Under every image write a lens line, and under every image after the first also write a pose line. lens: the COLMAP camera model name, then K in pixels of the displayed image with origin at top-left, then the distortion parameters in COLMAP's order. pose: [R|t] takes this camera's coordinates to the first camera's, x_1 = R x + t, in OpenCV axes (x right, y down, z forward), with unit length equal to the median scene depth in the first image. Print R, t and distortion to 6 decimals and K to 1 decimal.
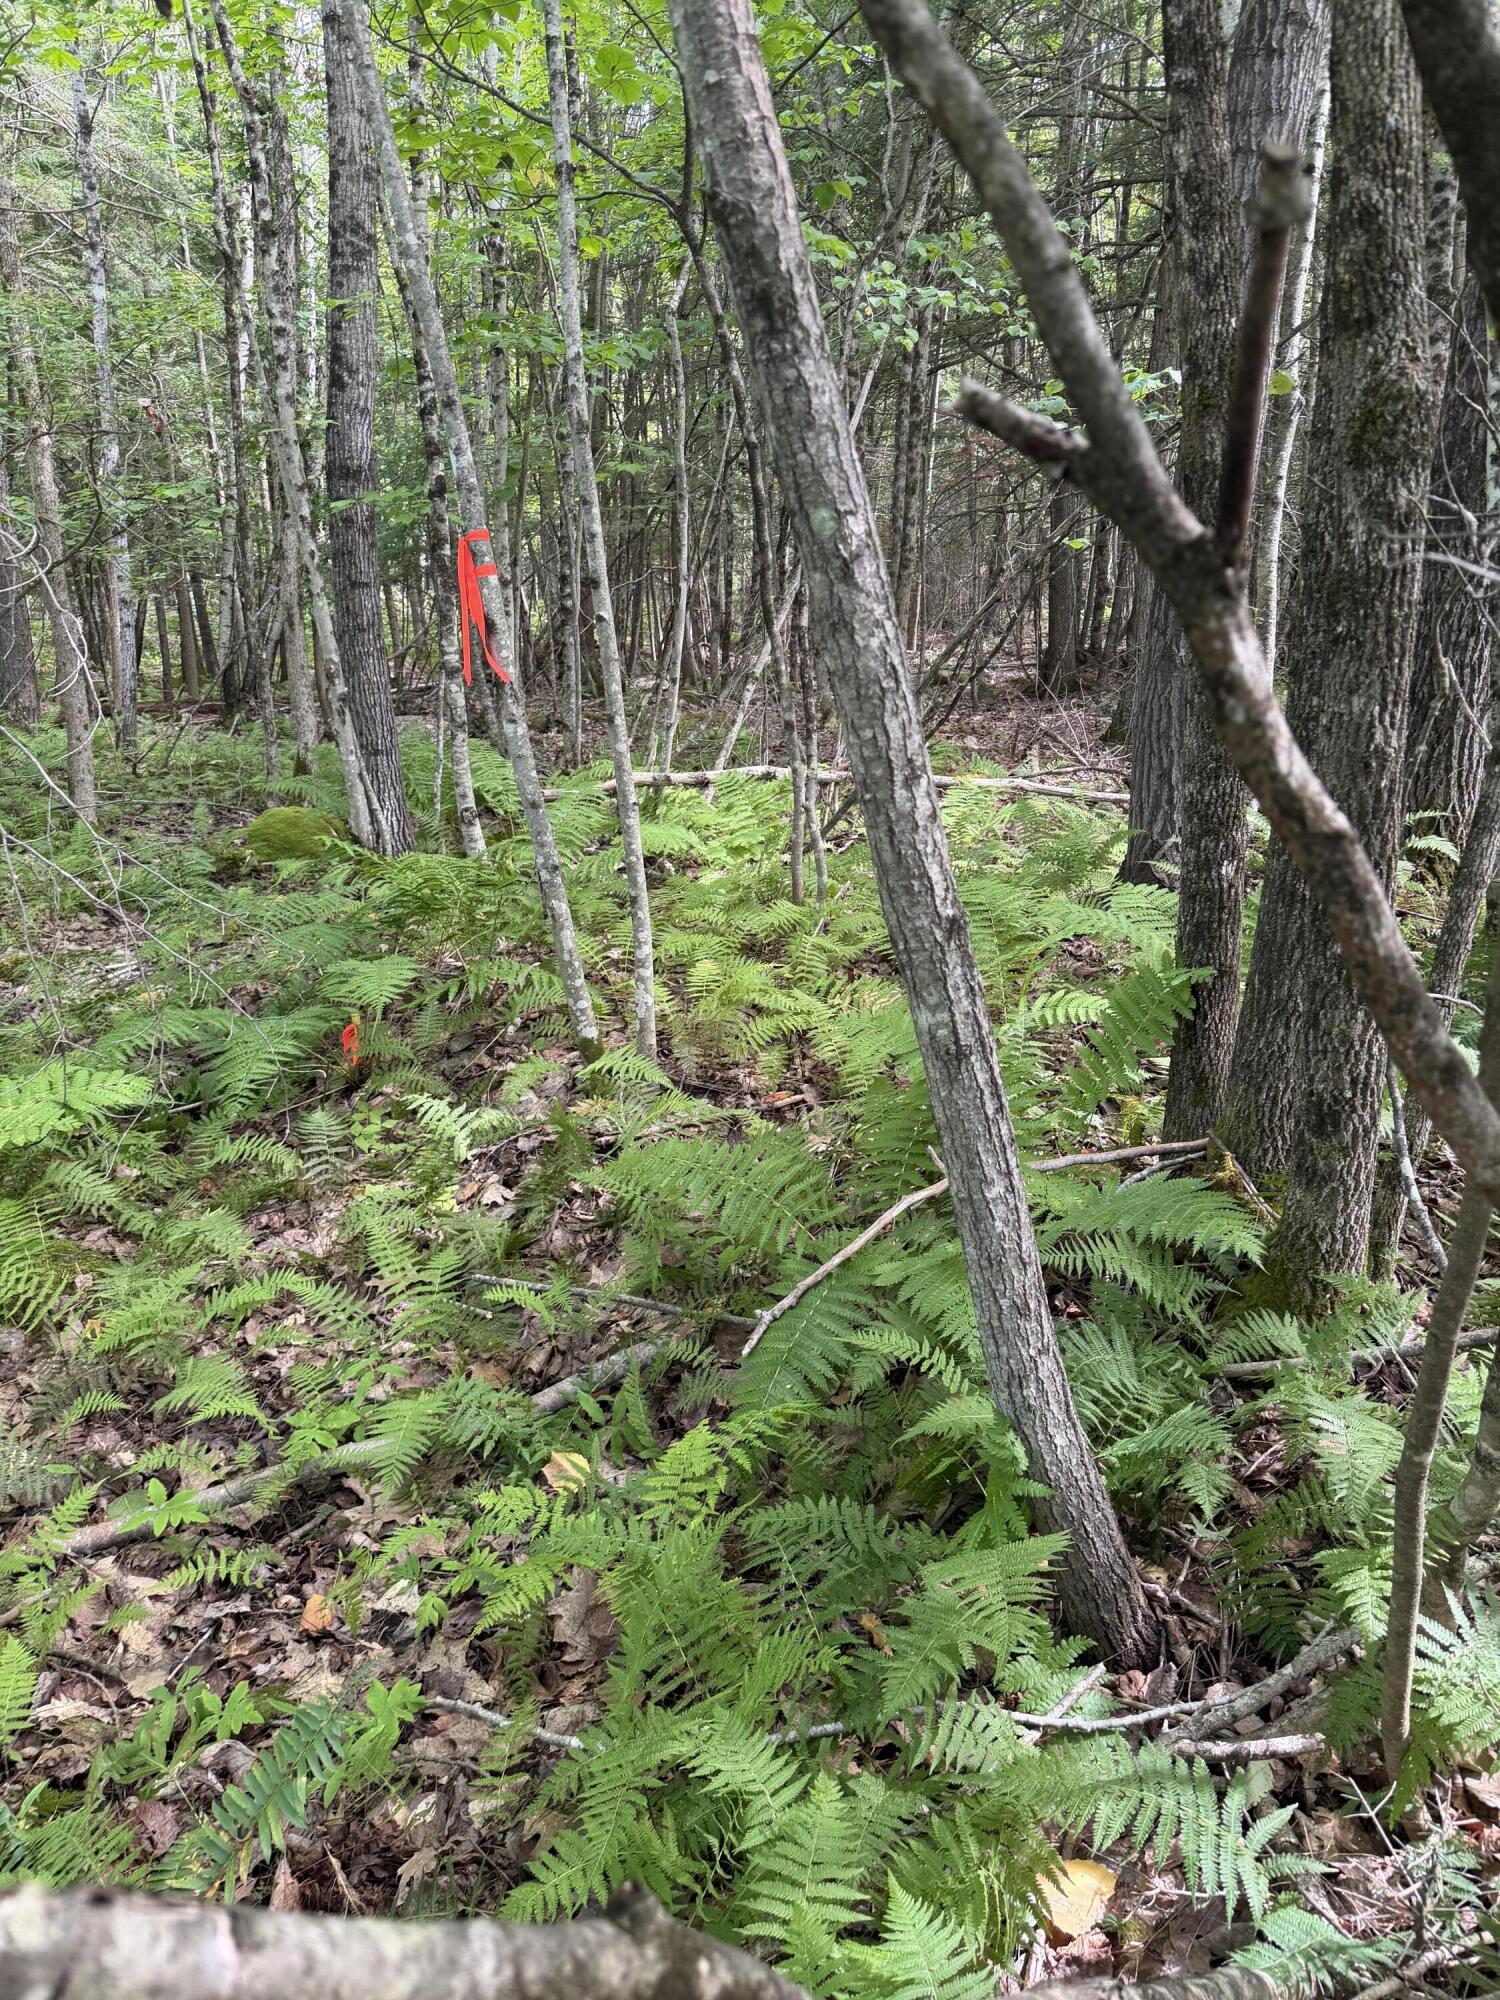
lens RADIAL K [[1397.4, 0, 769.3], [0, 1397.4, 991.0], [0, 0, 1]] dist [0.039111, -0.019629]
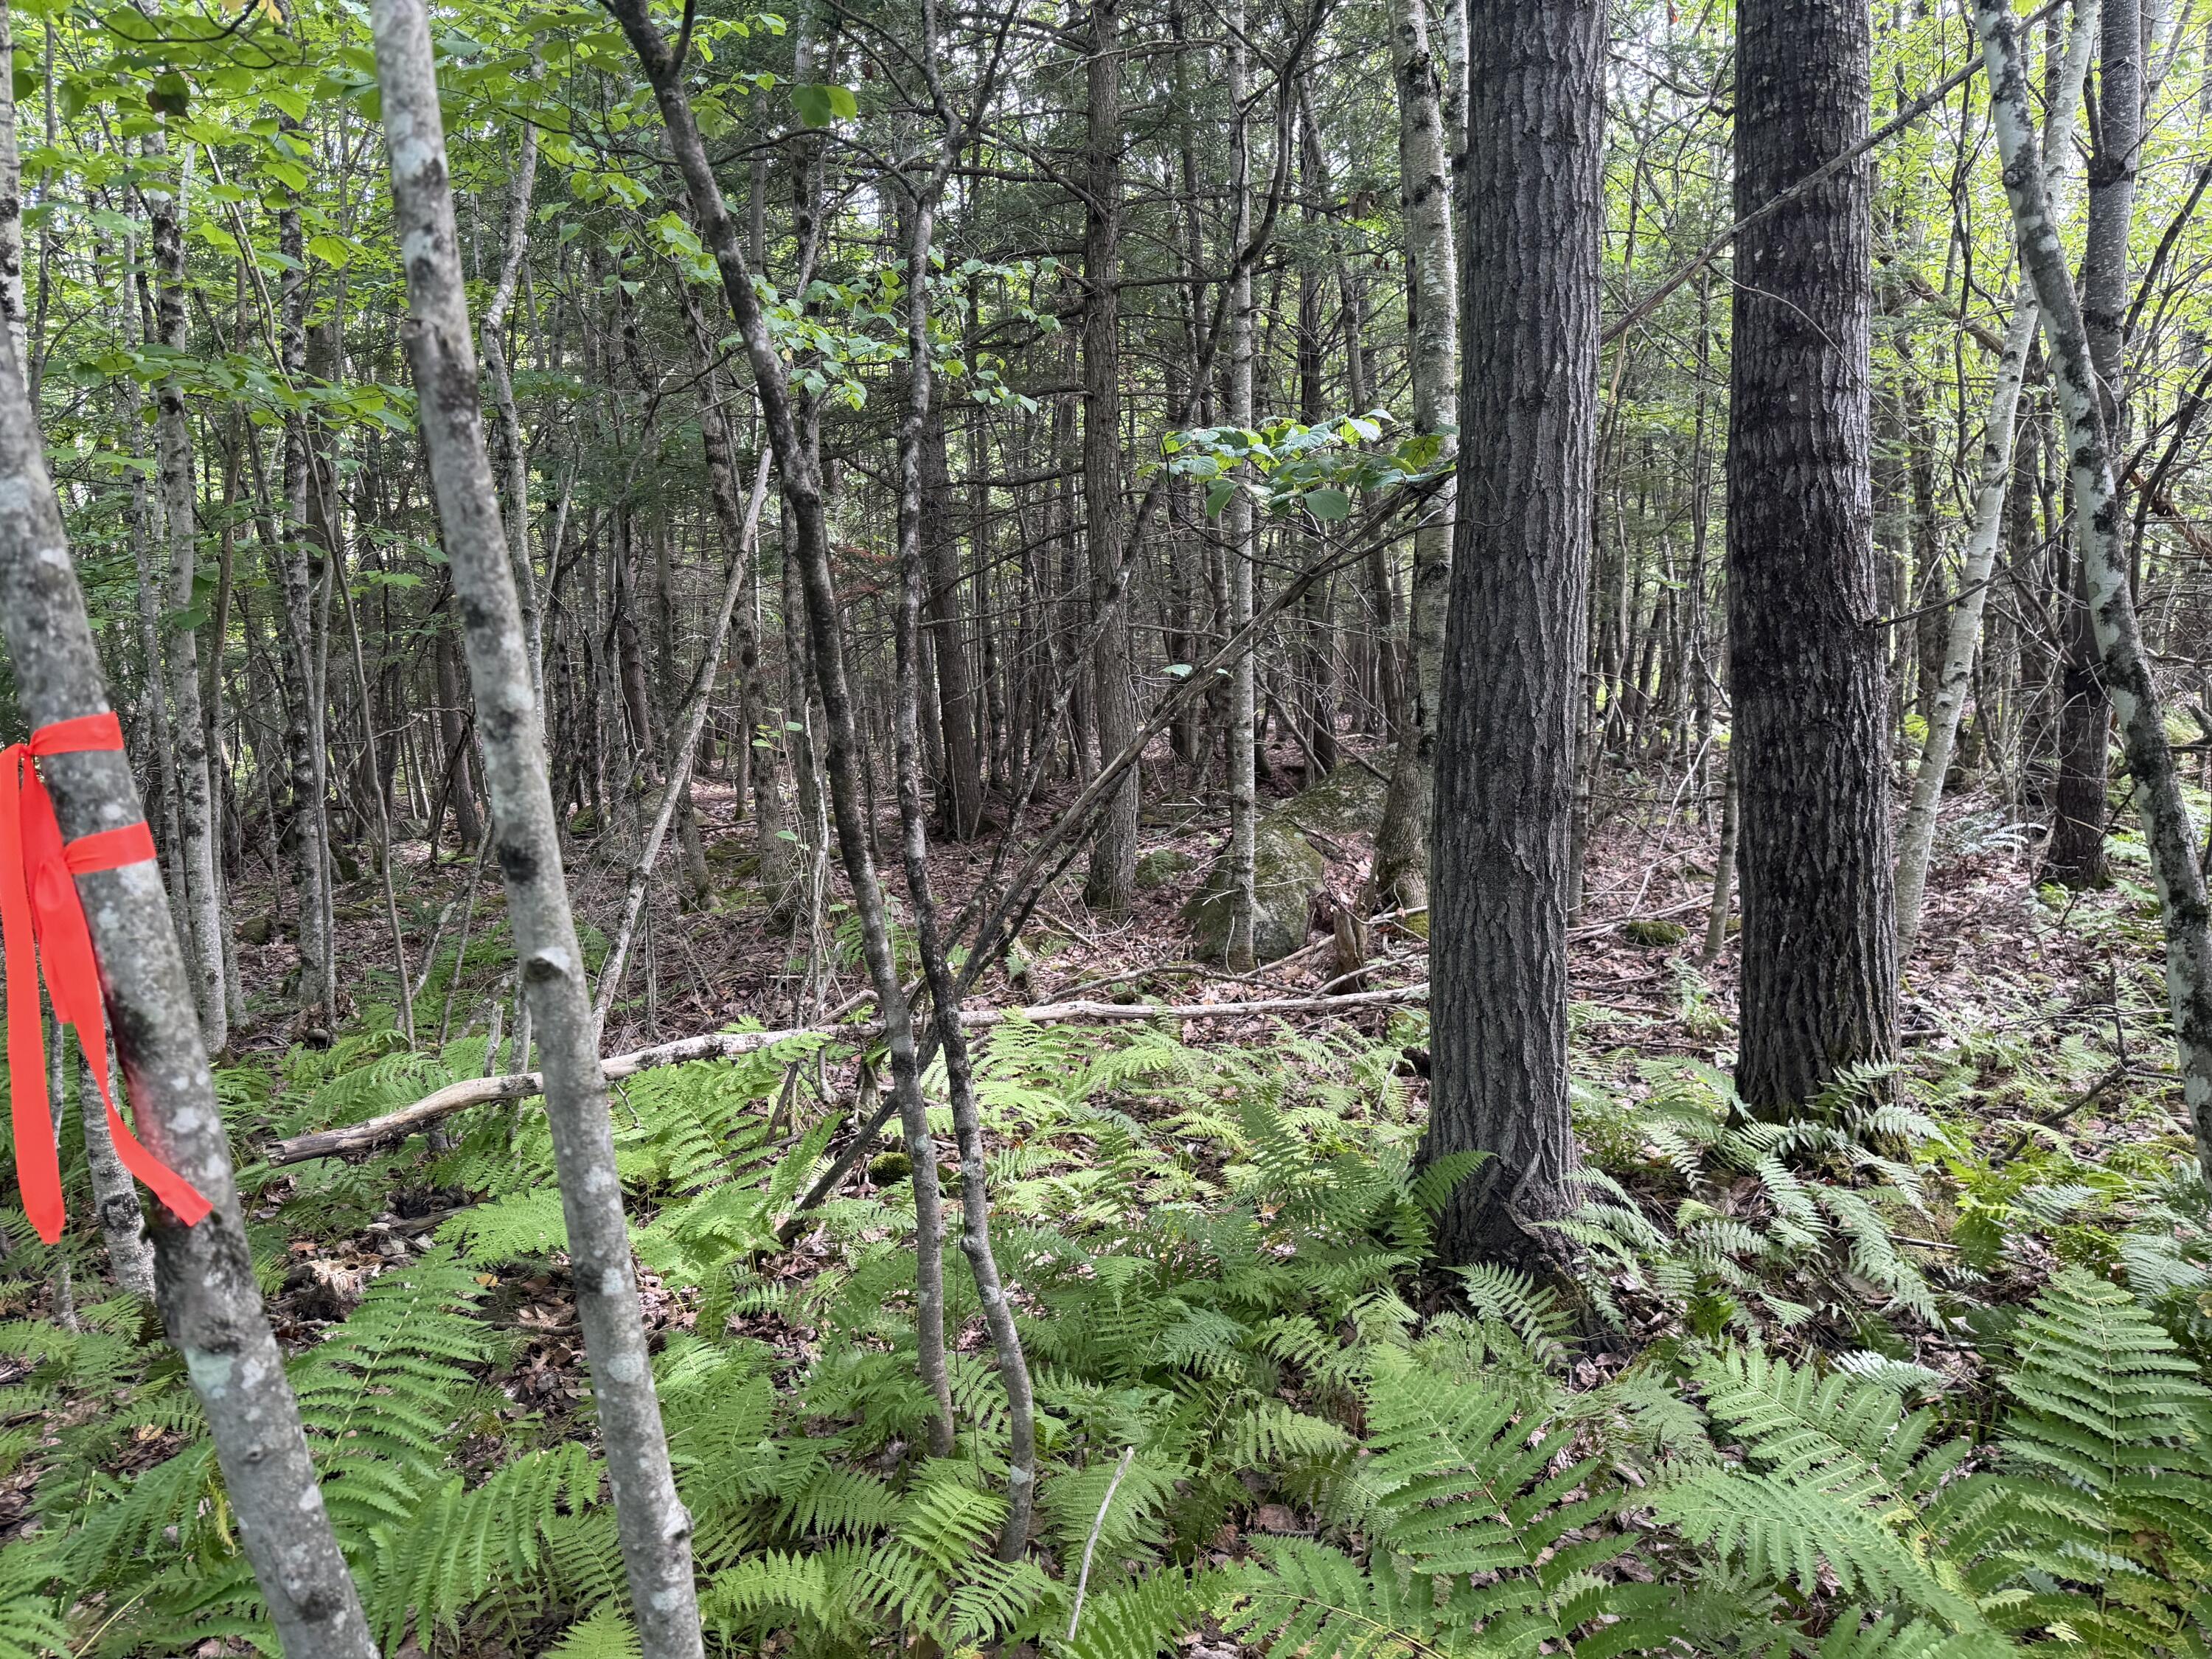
lens RADIAL K [[1545.6, 0, 1082.5], [0, 1545.6, 819.0], [0, 0, 1]] dist [0.039111, -0.019629]
pose [[0.942990, -0.063763, 0.326657, -0.059460], [0.129761, 0.974243, -0.184423, -0.111140], [-0.306484, 0.216297, 0.926975, 0.322638]]
